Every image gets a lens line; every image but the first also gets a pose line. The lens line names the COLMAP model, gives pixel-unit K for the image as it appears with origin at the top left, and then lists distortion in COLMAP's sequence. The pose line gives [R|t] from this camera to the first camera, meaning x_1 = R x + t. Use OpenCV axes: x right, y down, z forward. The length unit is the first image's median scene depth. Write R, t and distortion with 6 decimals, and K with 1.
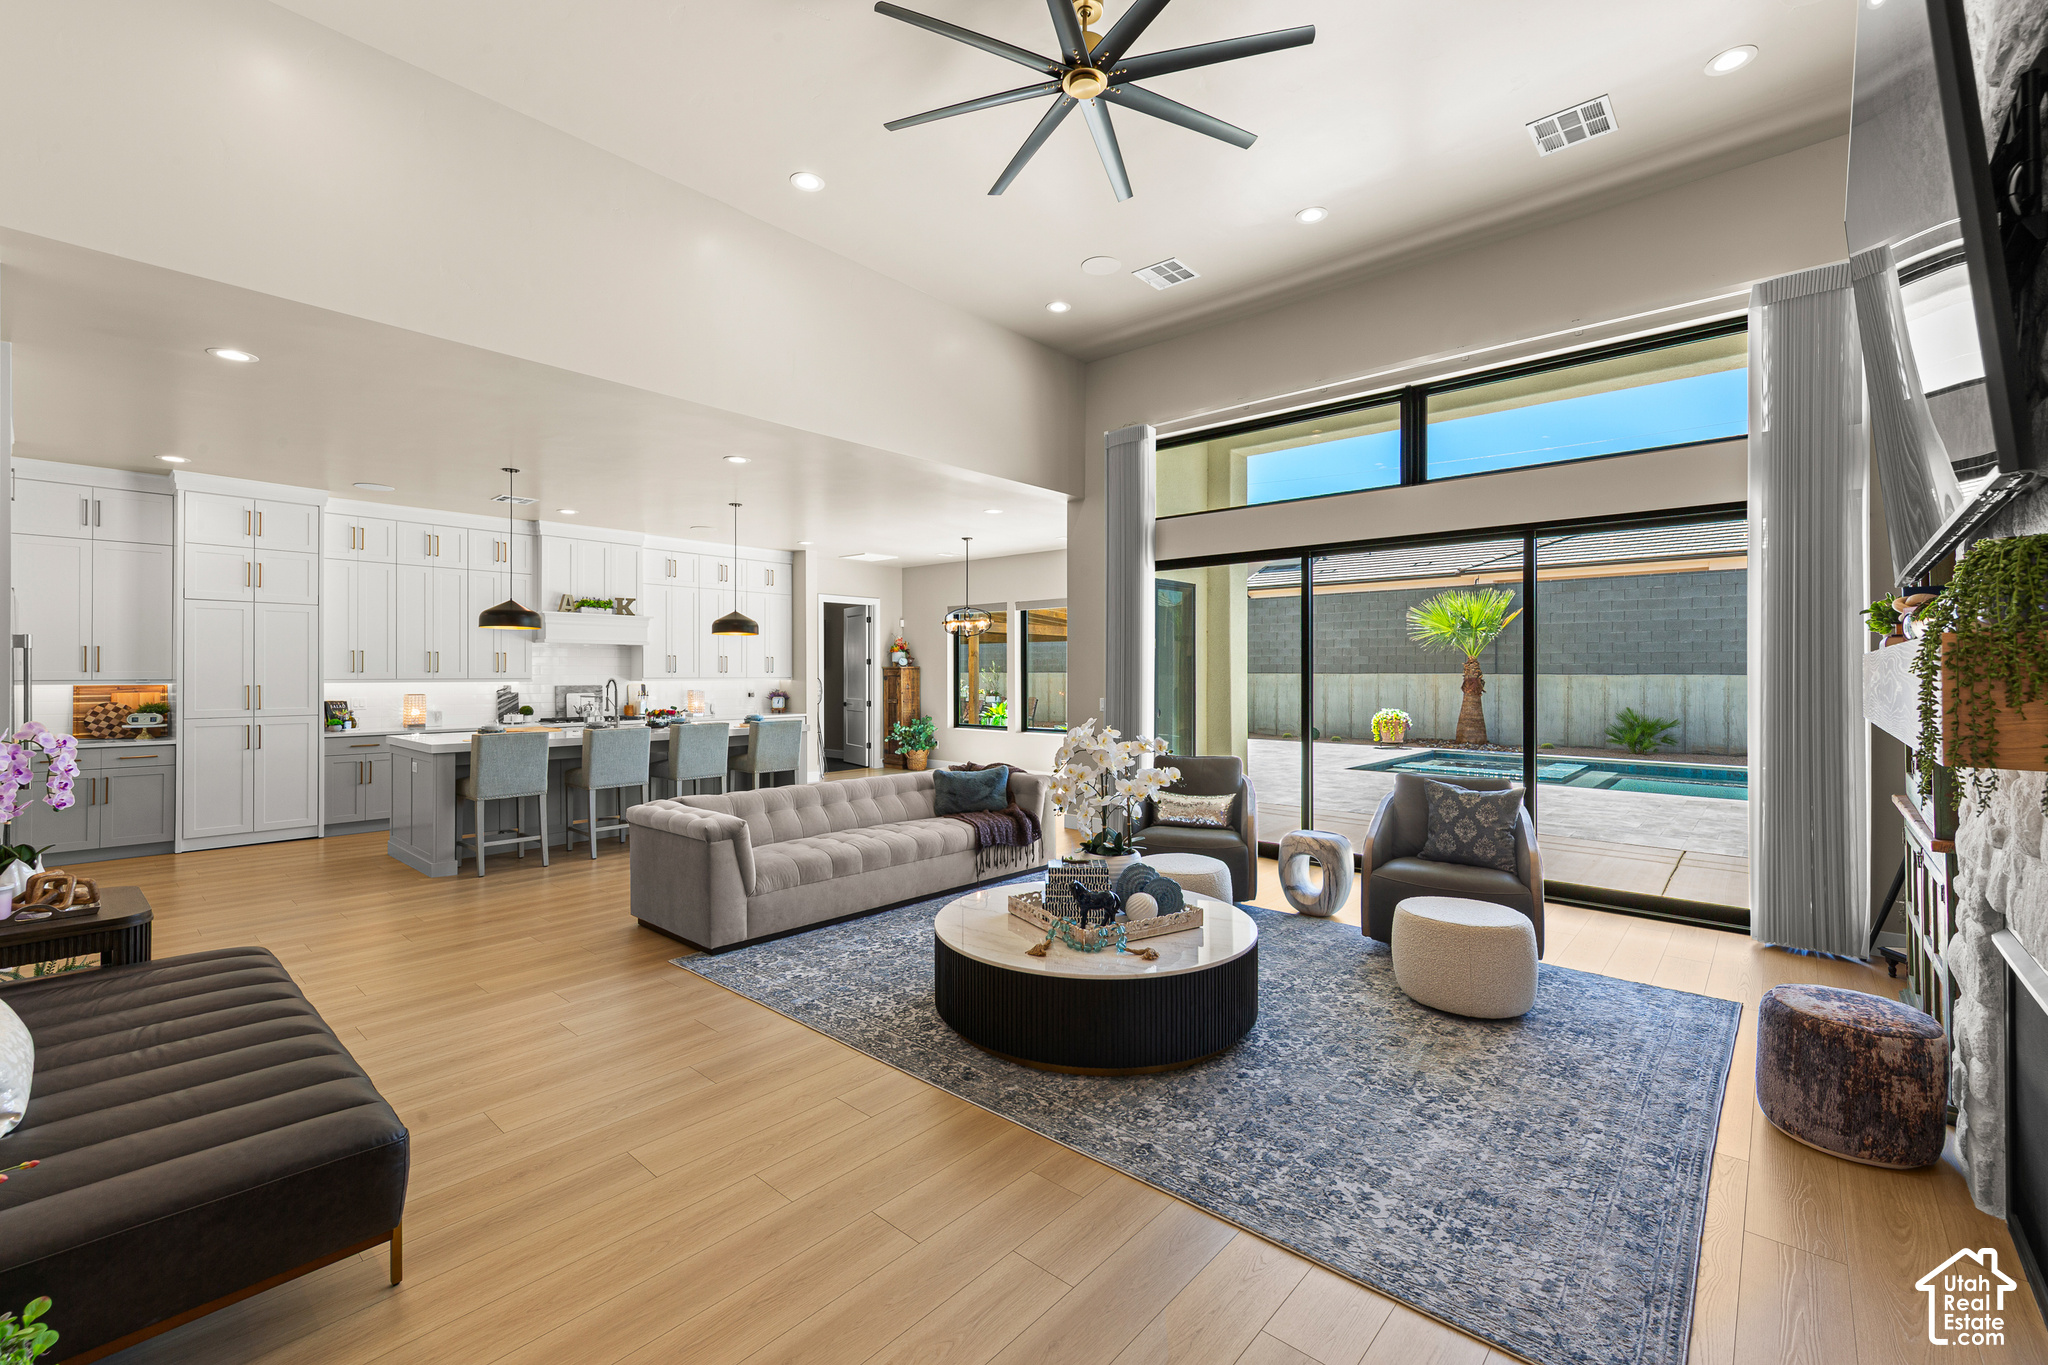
lens RADIAL K [[852.2, 0, 1028.9], [0, 852.2, 669.0], [0, 0, 1]] dist [-0.000749, -0.000038]
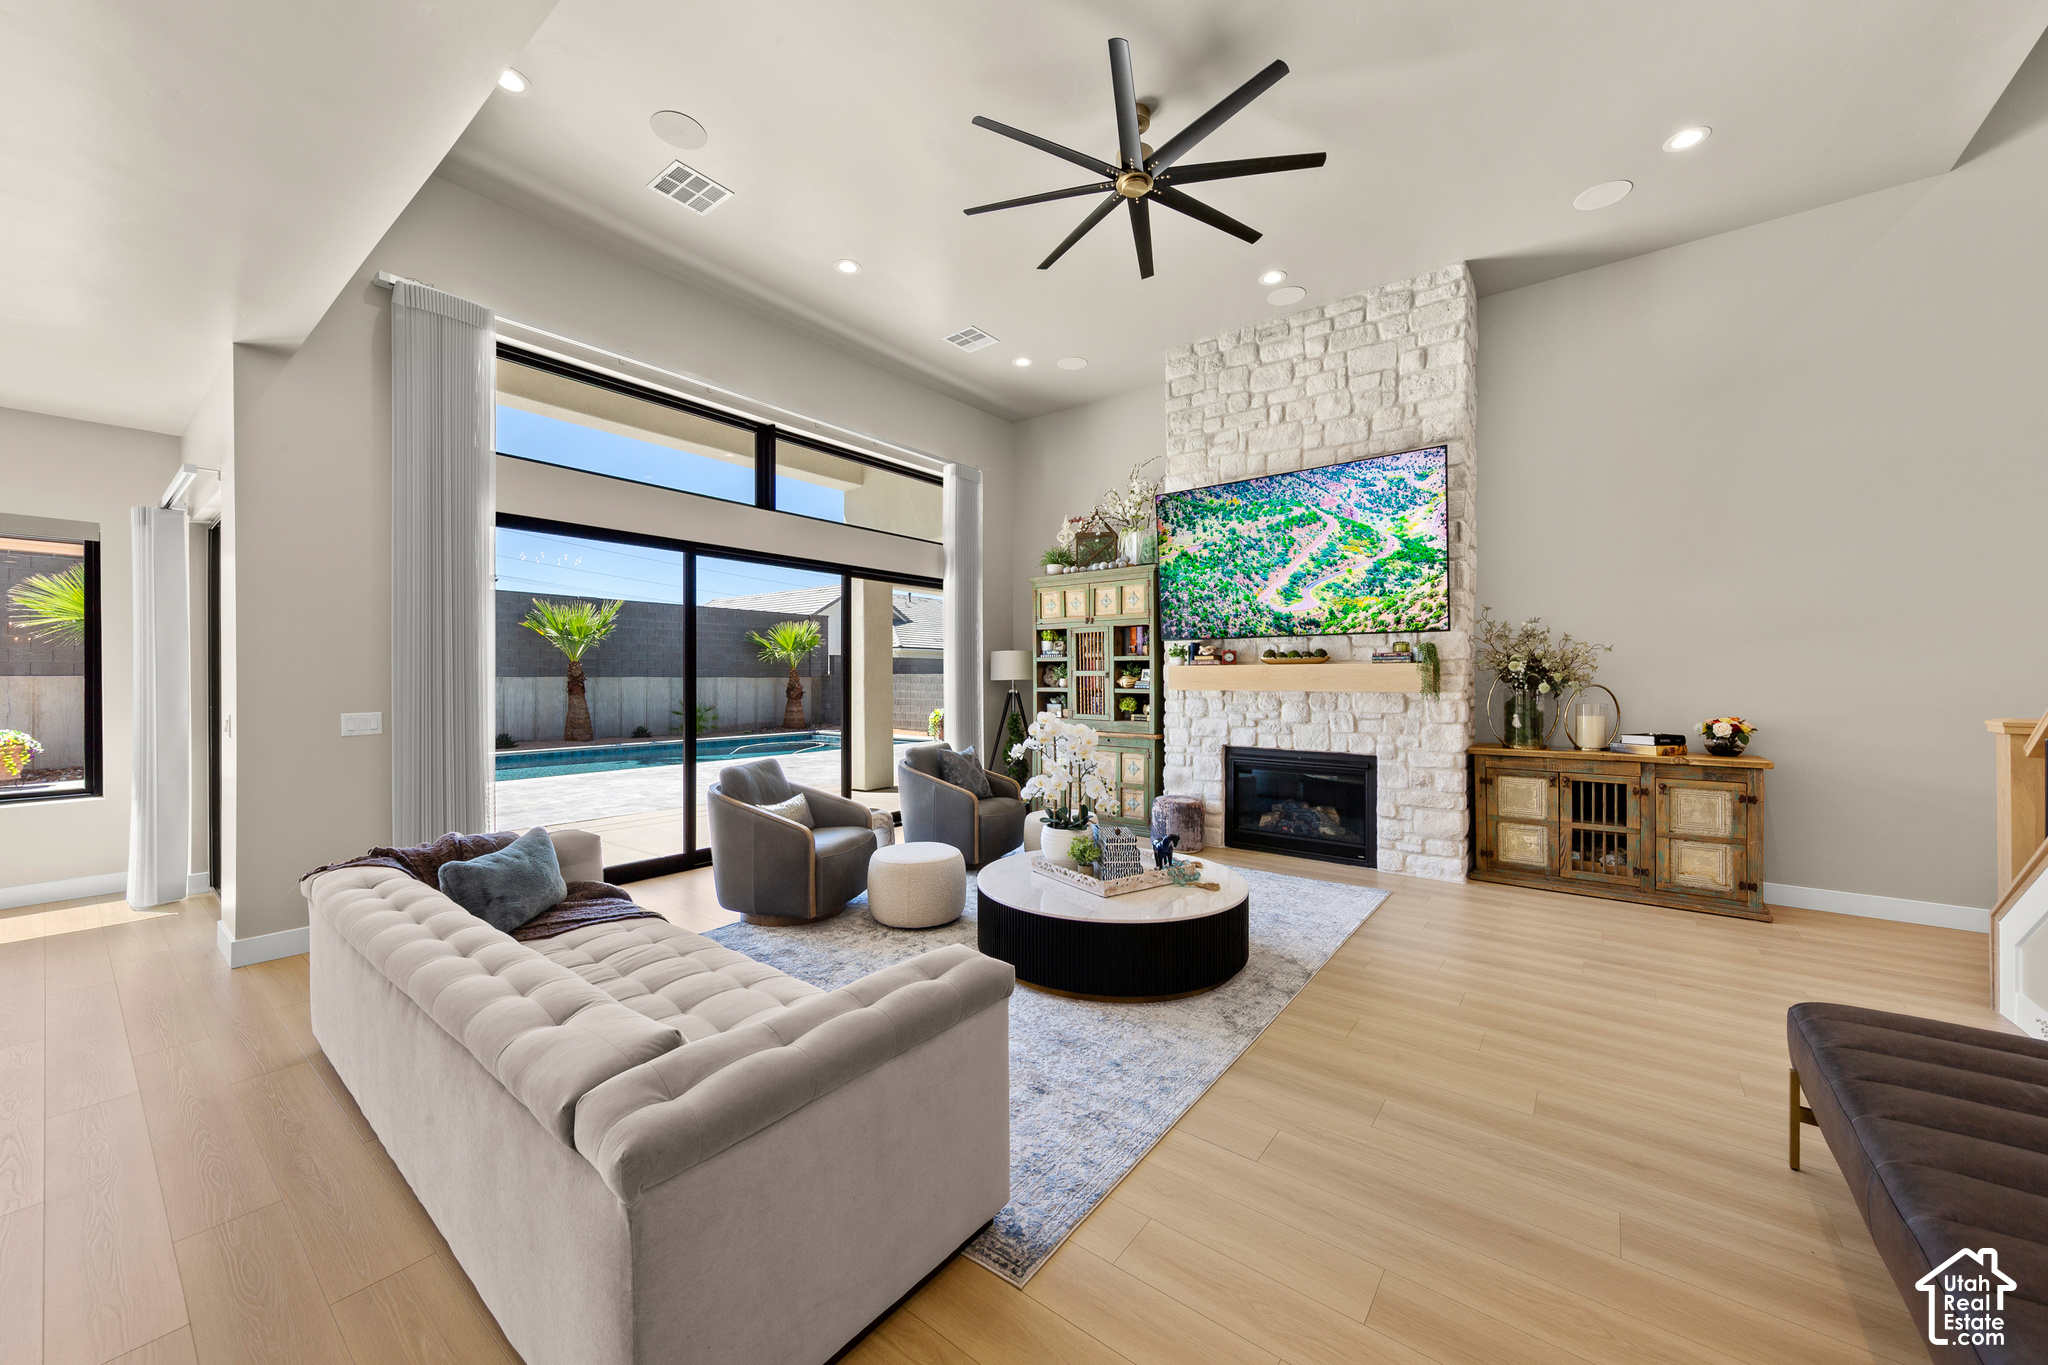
lens RADIAL K [[752.0, 0, 1024.7], [0, 752.0, 676.1], [0, 0, 1]] dist [0.022713, -0.000003]
pose [[-0.071134, -0.002527, 0.997464, -0.518037], [-0.001775, 0.999996, 0.002406, 0.002239], [-0.997465, -0.001600, -0.071138, 0.636822]]
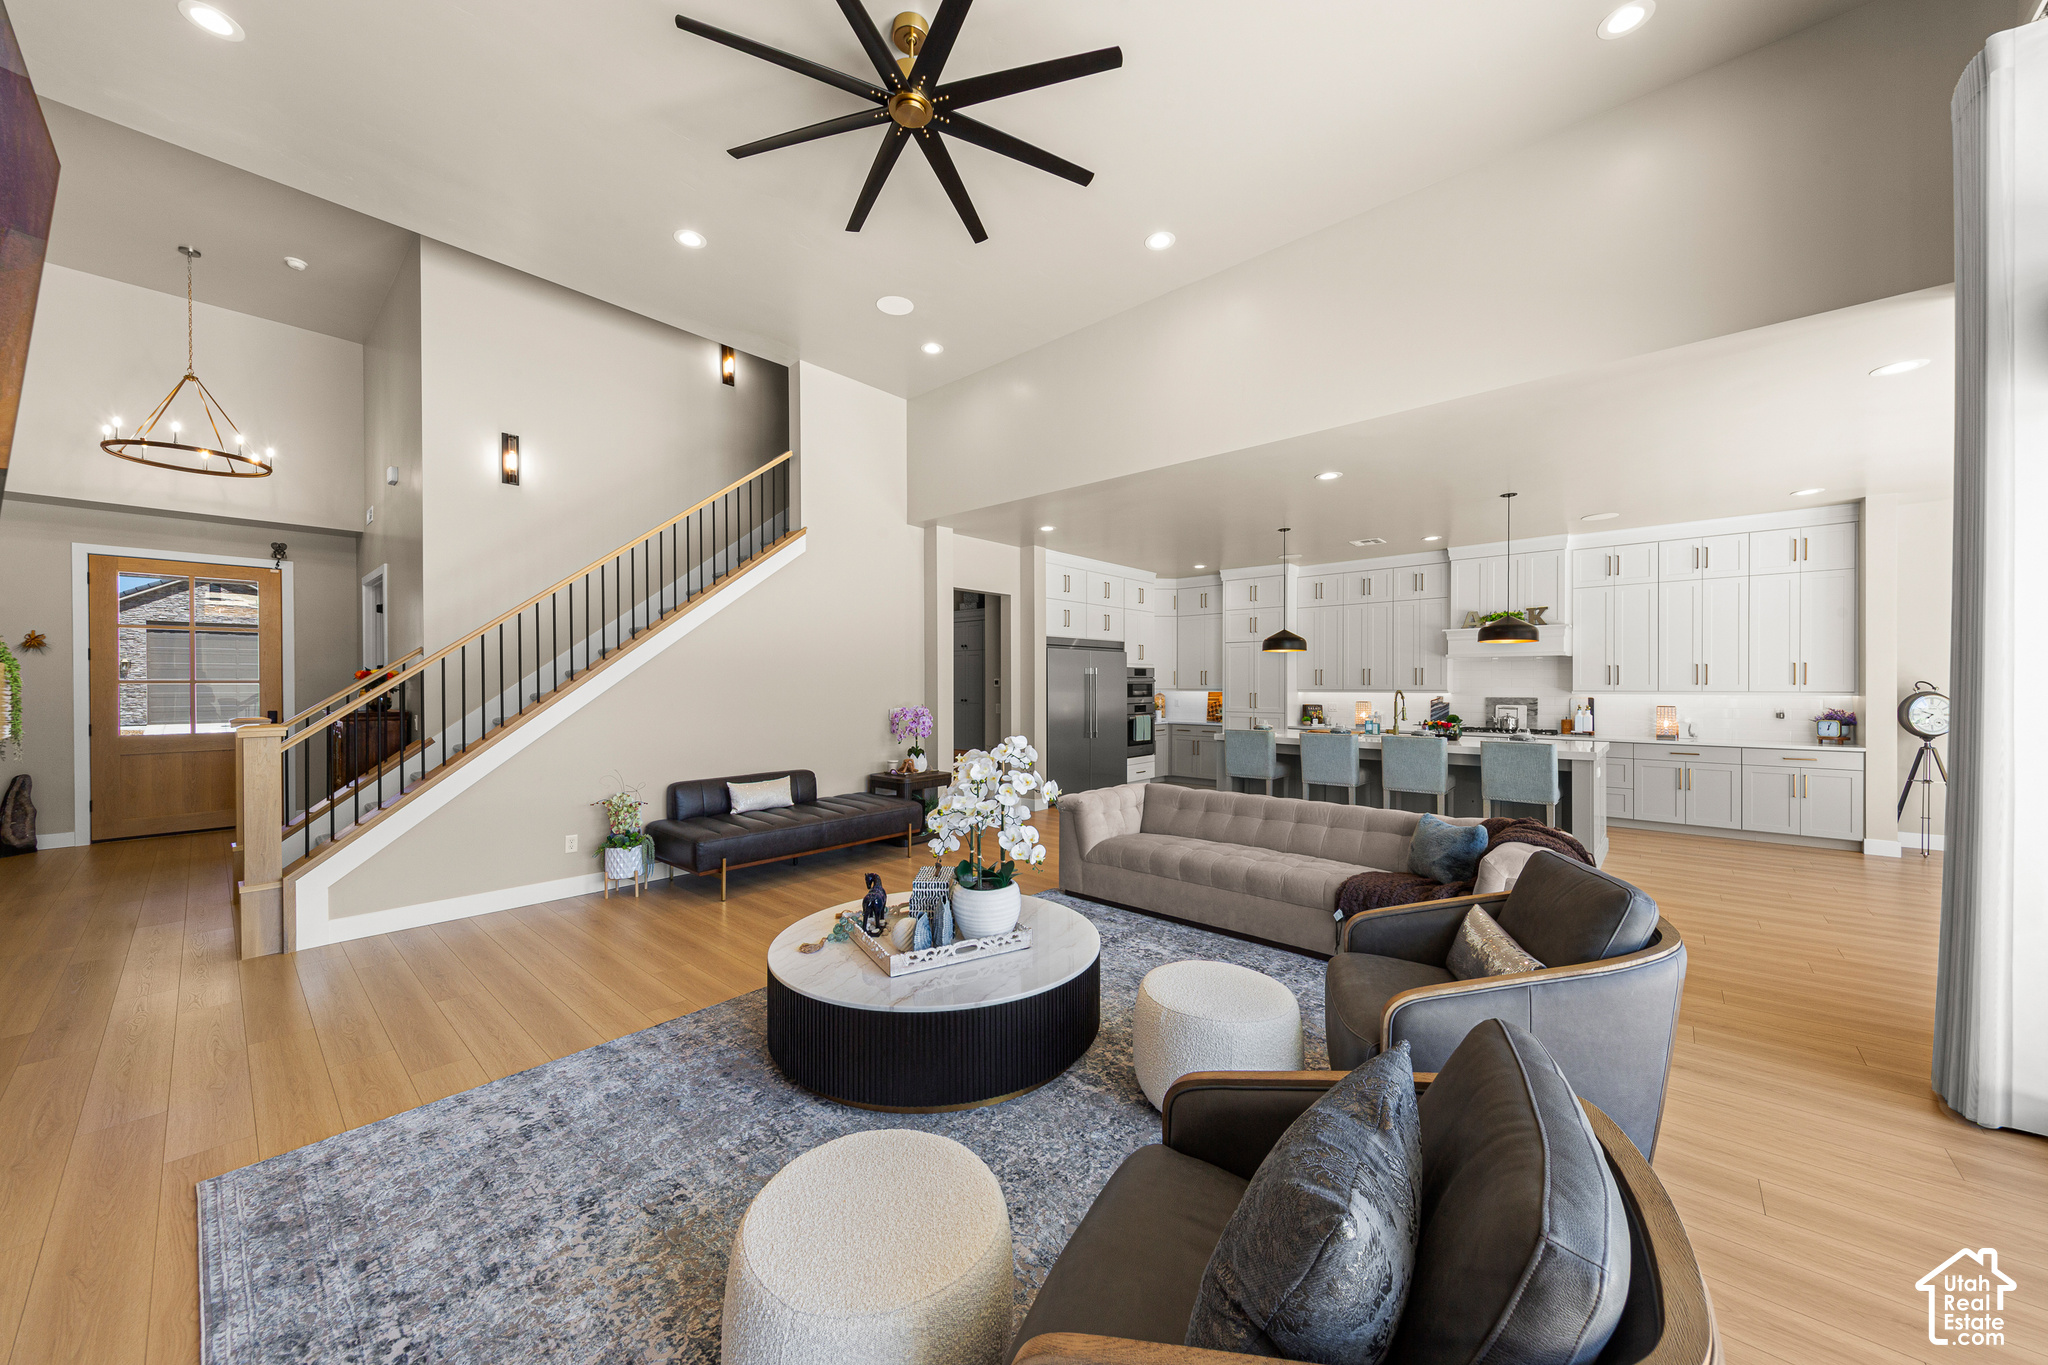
lens RADIAL K [[723.8, 0, 1021.0], [0, 723.8, 687.8], [0, 0, 1]] dist [0.008098, -0.000196]
pose [[0.000704, 0.004417, -0.999990, 0.485264], [0.005184, 0.999977, 0.004421, 0.001140], [0.999986, -0.005187, 0.000681, 0.580574]]
